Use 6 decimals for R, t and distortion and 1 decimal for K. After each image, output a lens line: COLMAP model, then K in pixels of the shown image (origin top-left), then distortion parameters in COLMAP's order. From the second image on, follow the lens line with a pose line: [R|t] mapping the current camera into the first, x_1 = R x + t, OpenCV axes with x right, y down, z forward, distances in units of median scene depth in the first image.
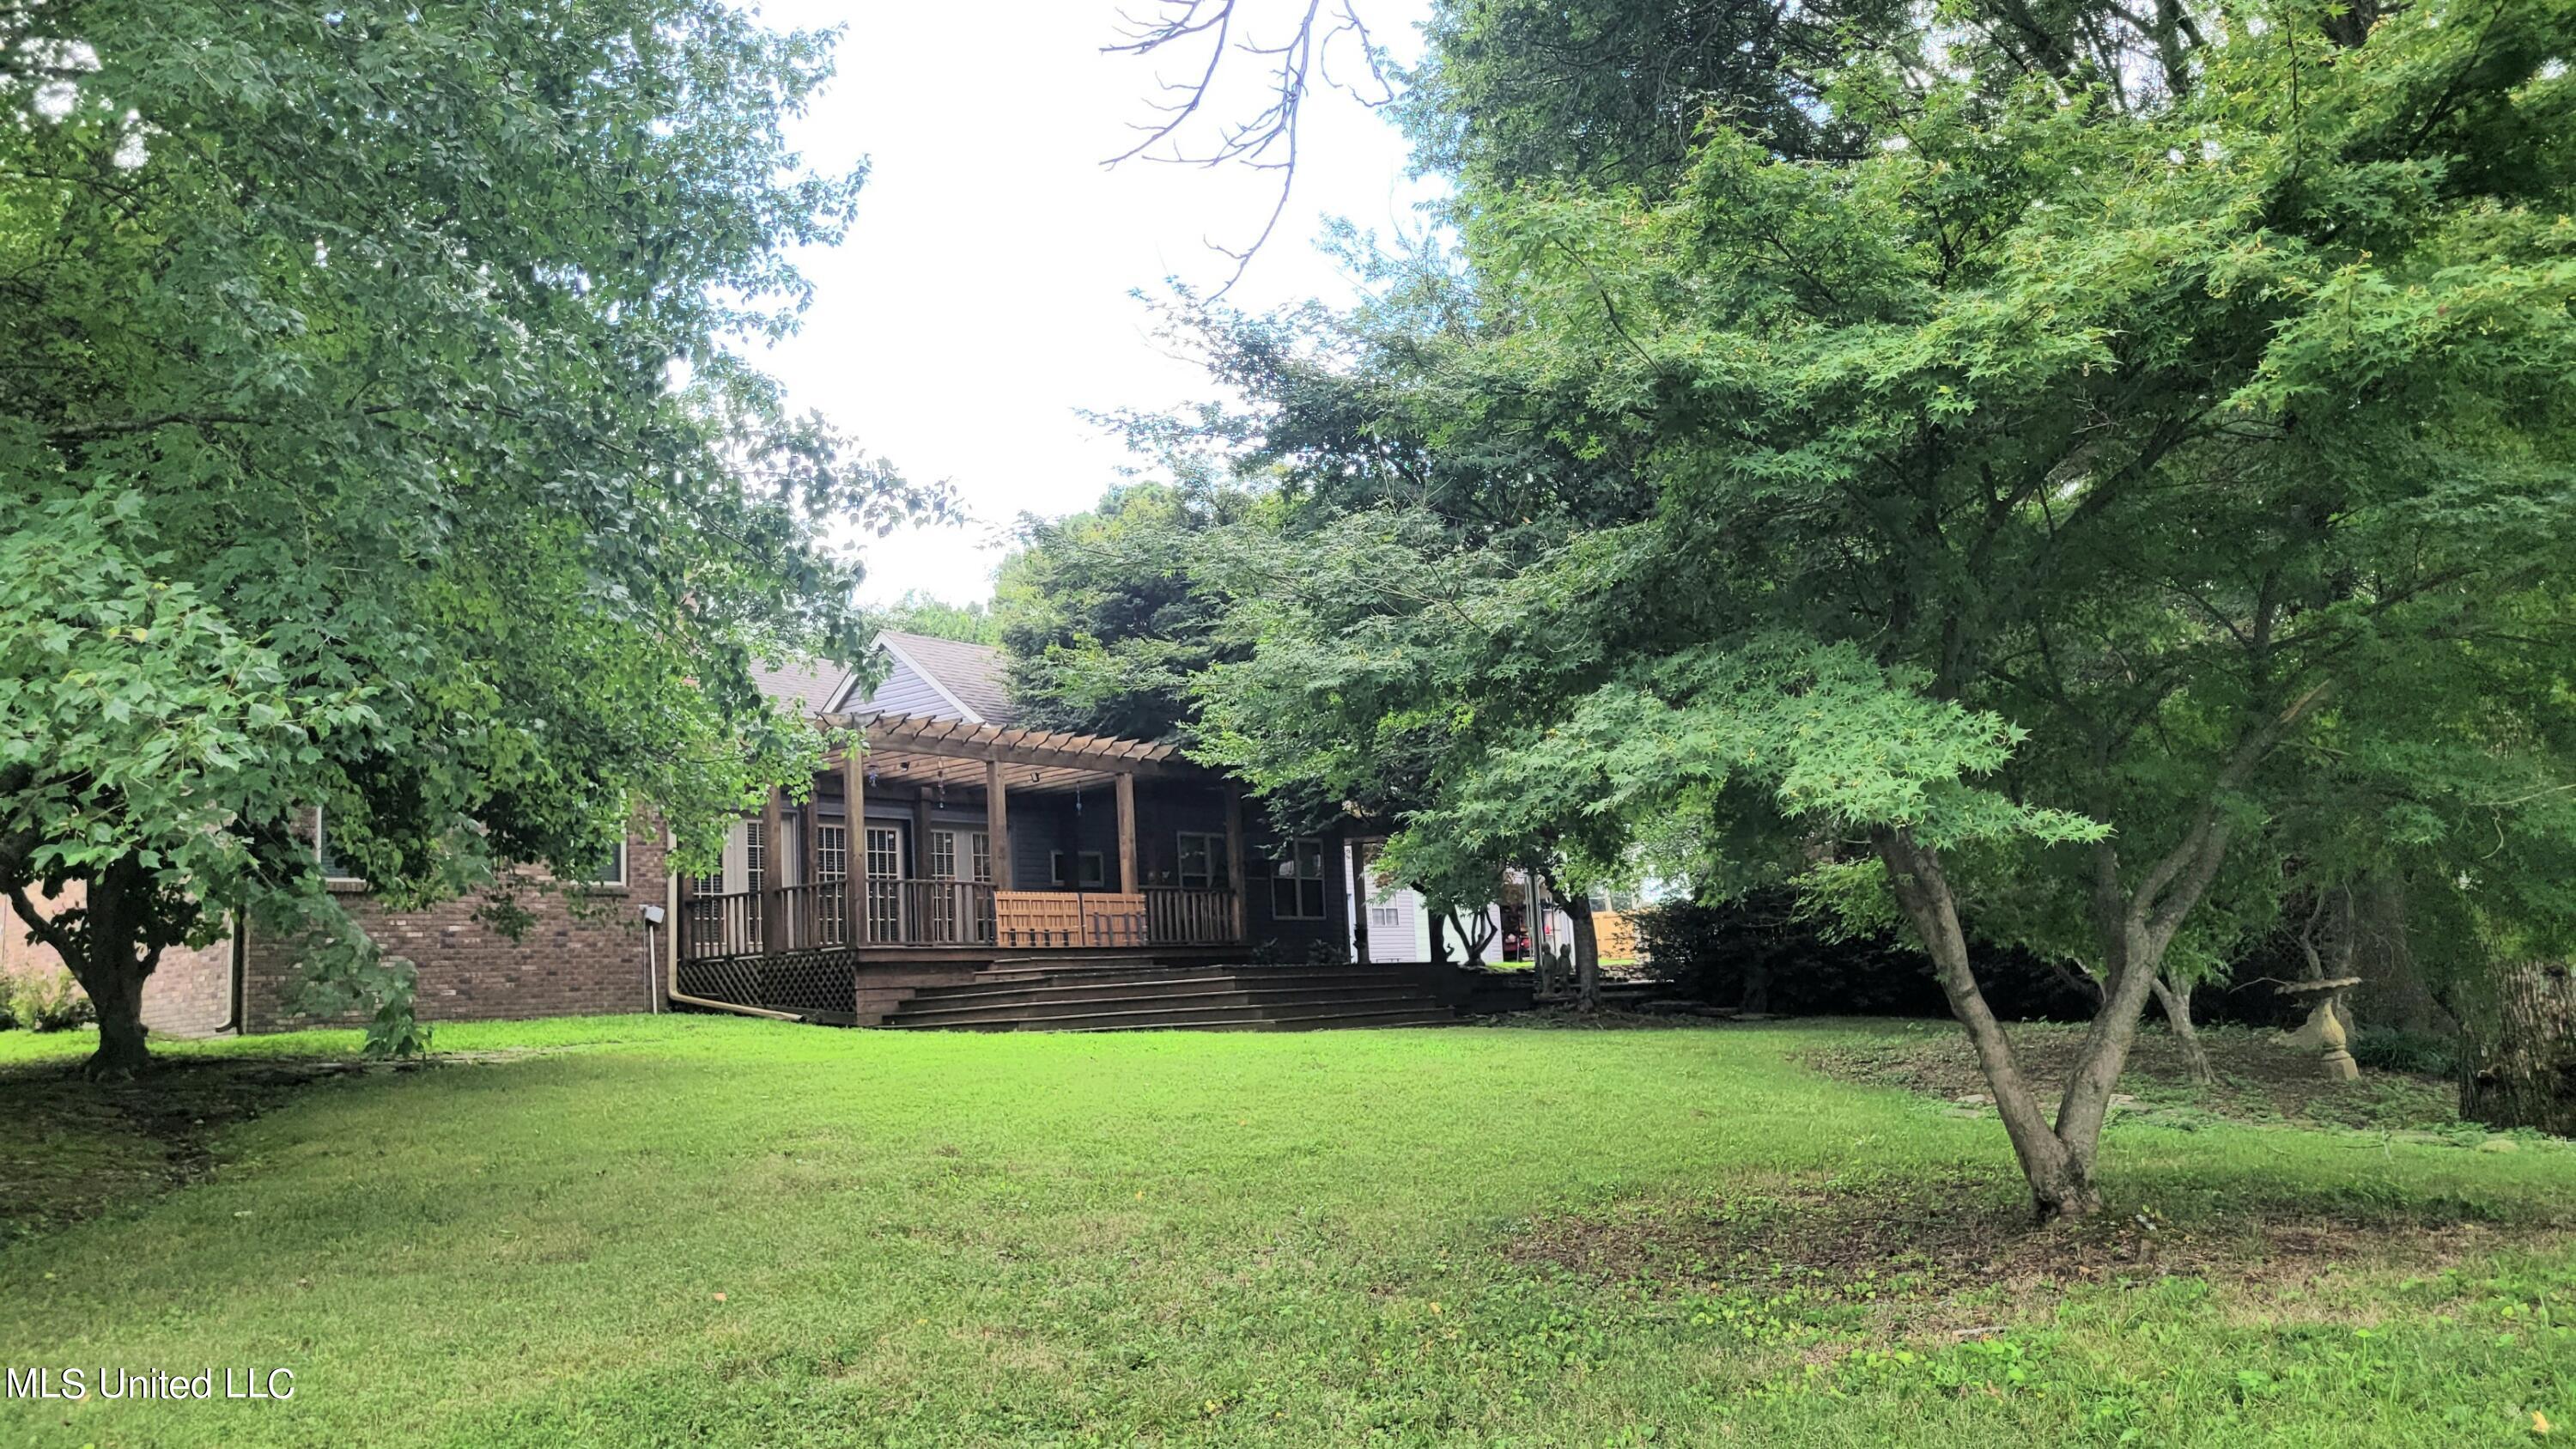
lens RADIAL K [[1910.2, 0, 1291.6], [0, 1910.2, 721.9], [0, 0, 1]] dist [0.033815, -0.001933]
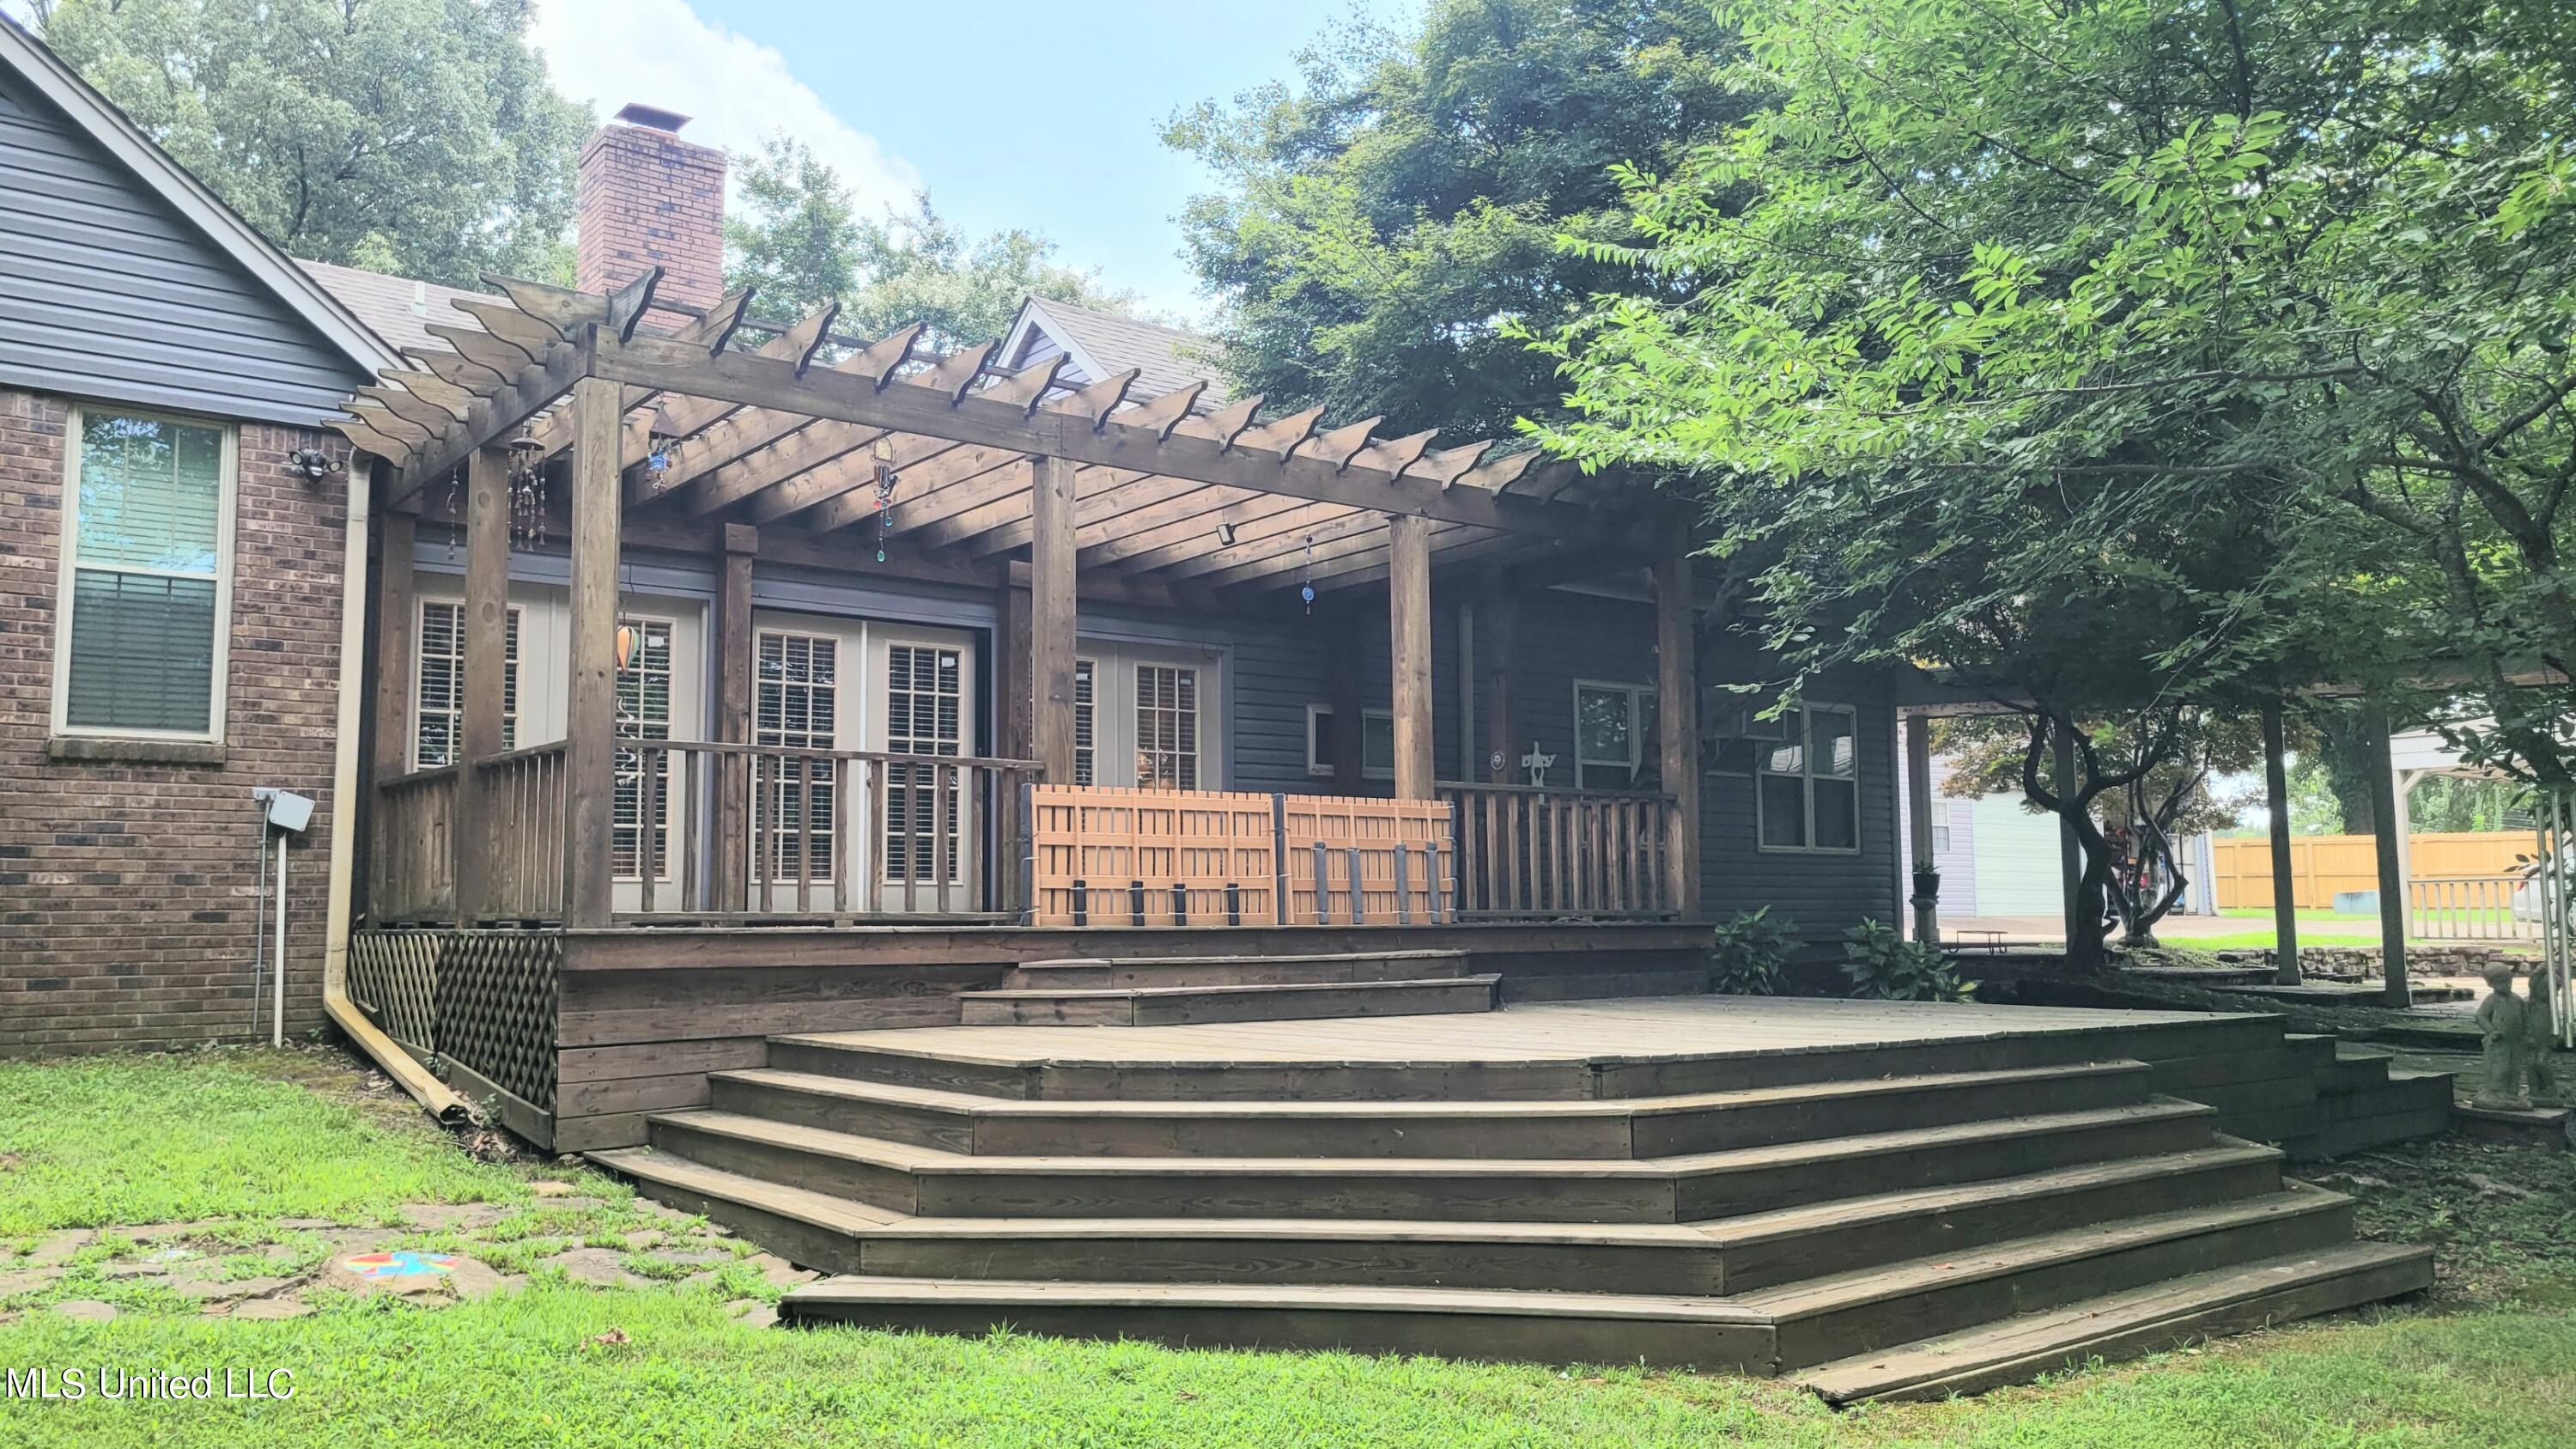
lens RADIAL K [[1910.2, 0, 1284.2], [0, 1910.2, 720.1], [0, 0, 1]] dist [0.033815, -0.001933]
pose [[0.968306, 0.024614, -0.248552, -0.008021], [-0.010717, 0.998310, 0.057110, 0.049689], [0.249537, -0.052636, 0.966934, 0.600355]]
